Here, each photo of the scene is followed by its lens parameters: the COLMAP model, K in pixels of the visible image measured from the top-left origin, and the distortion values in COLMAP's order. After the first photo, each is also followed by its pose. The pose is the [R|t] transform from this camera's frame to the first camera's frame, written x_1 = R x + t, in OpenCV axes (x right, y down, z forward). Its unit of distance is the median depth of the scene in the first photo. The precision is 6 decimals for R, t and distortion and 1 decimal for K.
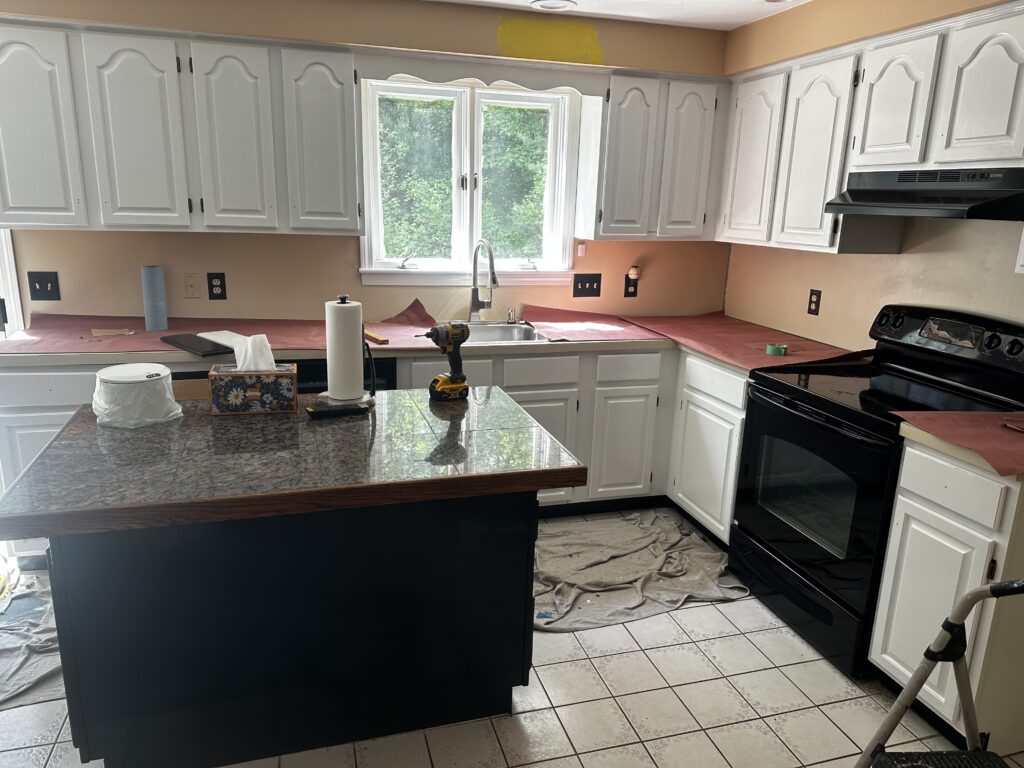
lens RADIAL K [[734.4, 0, 503.4], [0, 734.4, 395.9], [0, 0, 1]] dist [0.109442, -0.160366]
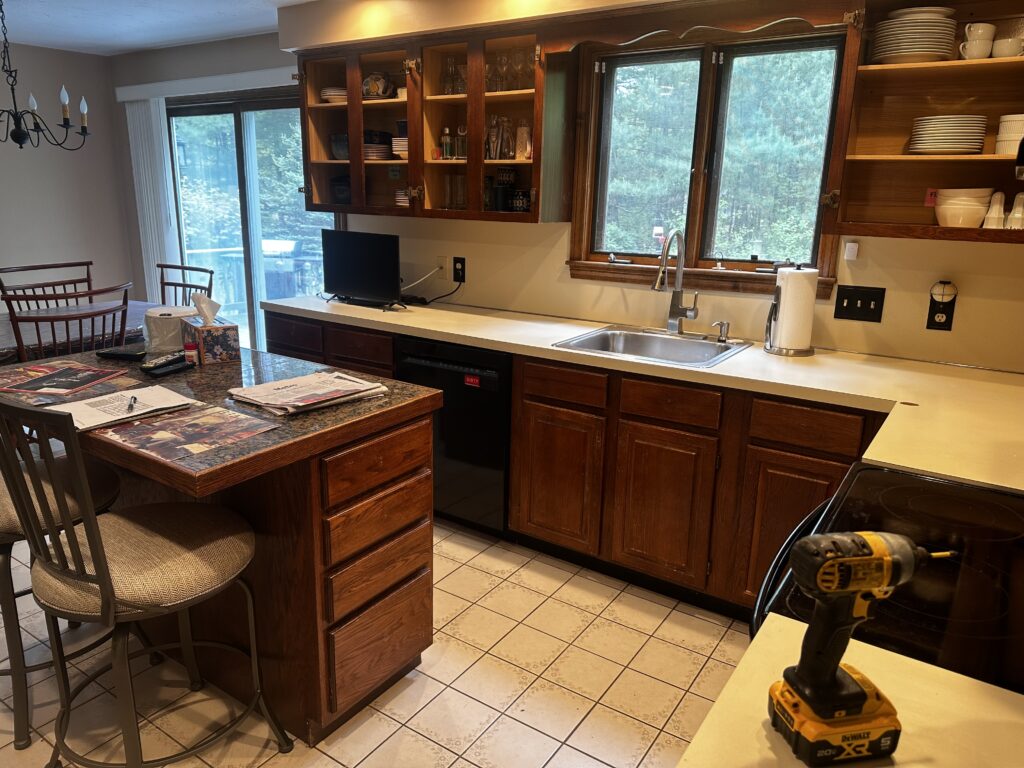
lens RADIAL K [[732.8, 0, 512.0], [0, 732.8, 384.0], [0, 0, 1]] dist [0.008996, -0.005753]
pose [[0.649389, 0.176214, -0.739759, 0.526246], [-0.196847, 0.978578, 0.060302, -0.069069], [0.734538, 0.106460, 0.670165, 0.393693]]
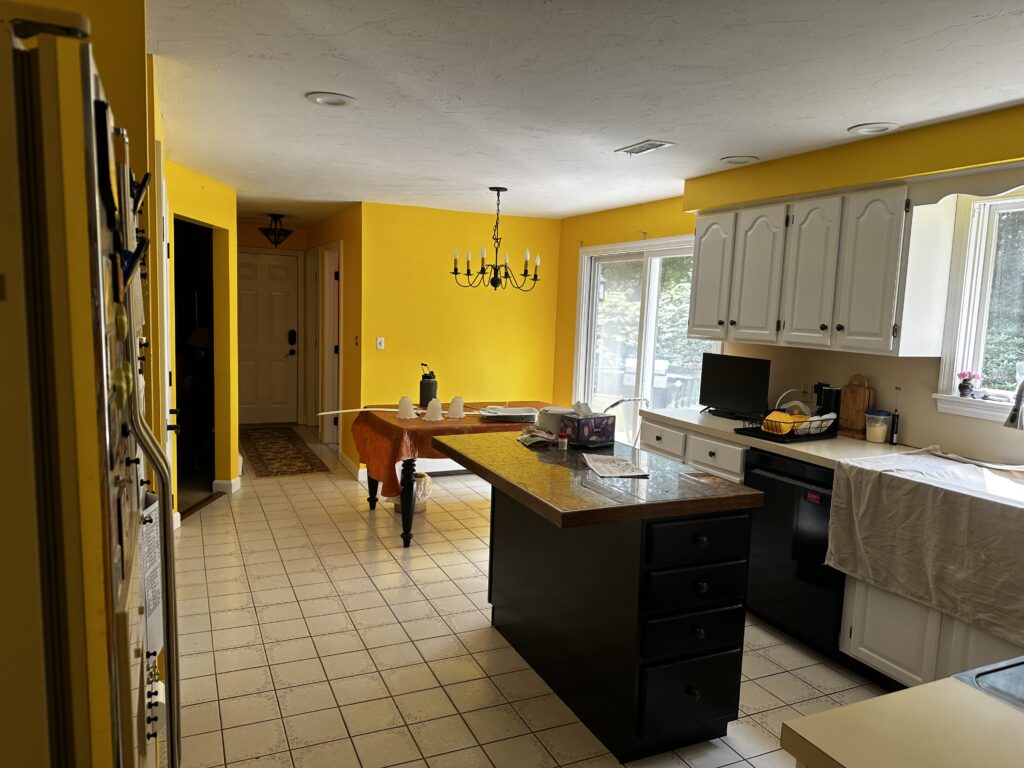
lens RADIAL K [[714.5, 0, 503.5], [0, 714.5, 386.8], [0, 0, 1]] dist [0.160230, -0.272337]
pose [[0.151554, 0.087875, -0.984535, 0.715105], [-0.281738, 0.958563, 0.042187, -0.073295], [0.947447, 0.270987, 0.170032, 0.364290]]
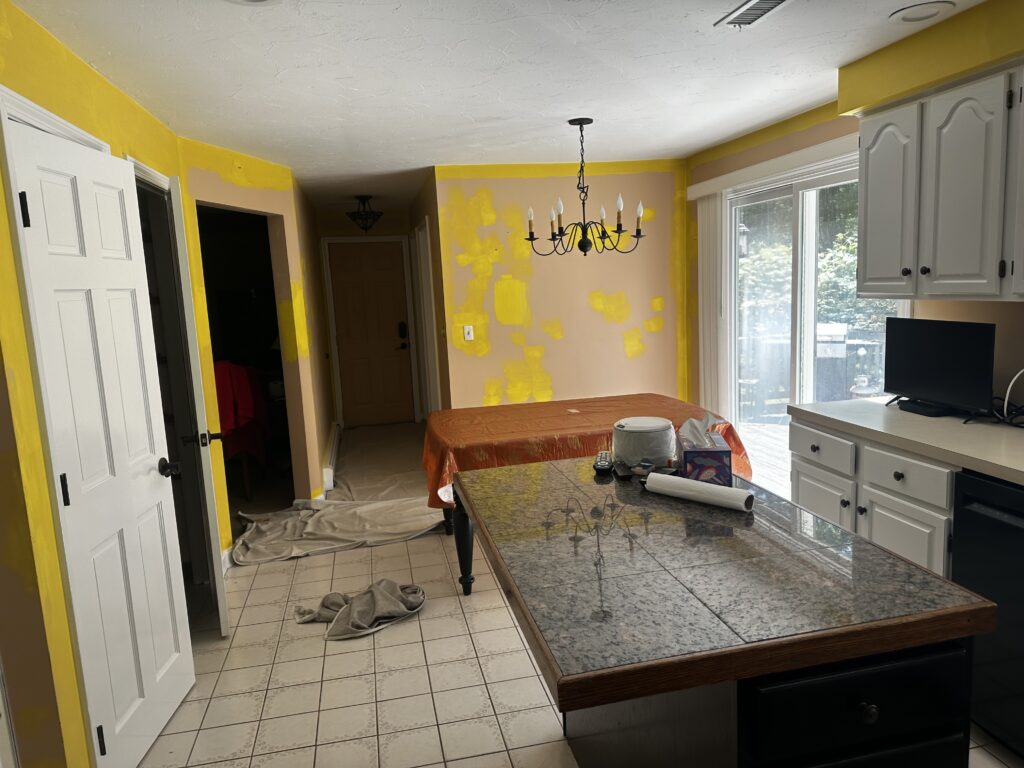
lens RADIAL K [[714.3, 0, 516.3], [0, 714.3, 386.4], [0, 0, 1]] dist [0.096775, -0.131728]
pose [[-0.059987, 0.117875, -0.991215, 0.384102], [-0.207458, 0.969848, 0.127889, -0.121156], [0.976403, 0.213307, -0.033724, 0.529579]]
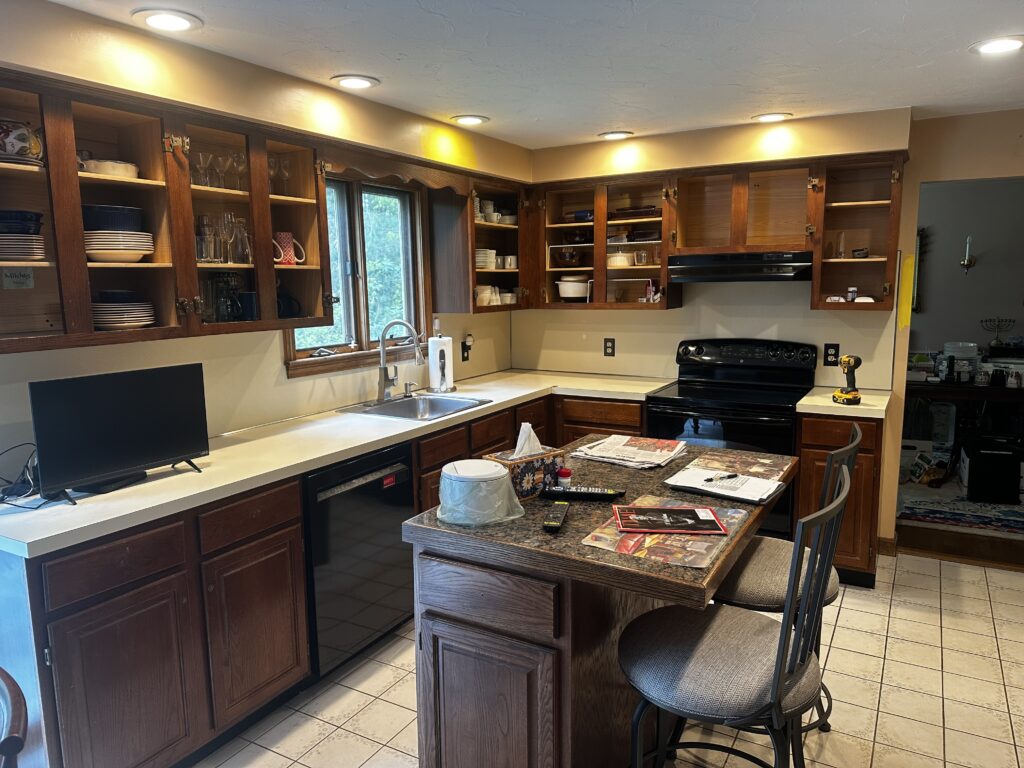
lens RADIAL K [[723.9, 0, 512.0], [0, 723.9, 384.0], [0, 0, 1]] dist [0.033870, -0.029274]
pose [[0.711661, -0.137341, 0.688968, -0.716062], [0.211378, 0.977121, -0.023558, -0.072864], [-0.669969, 0.162397, 0.724409, 0.178107]]
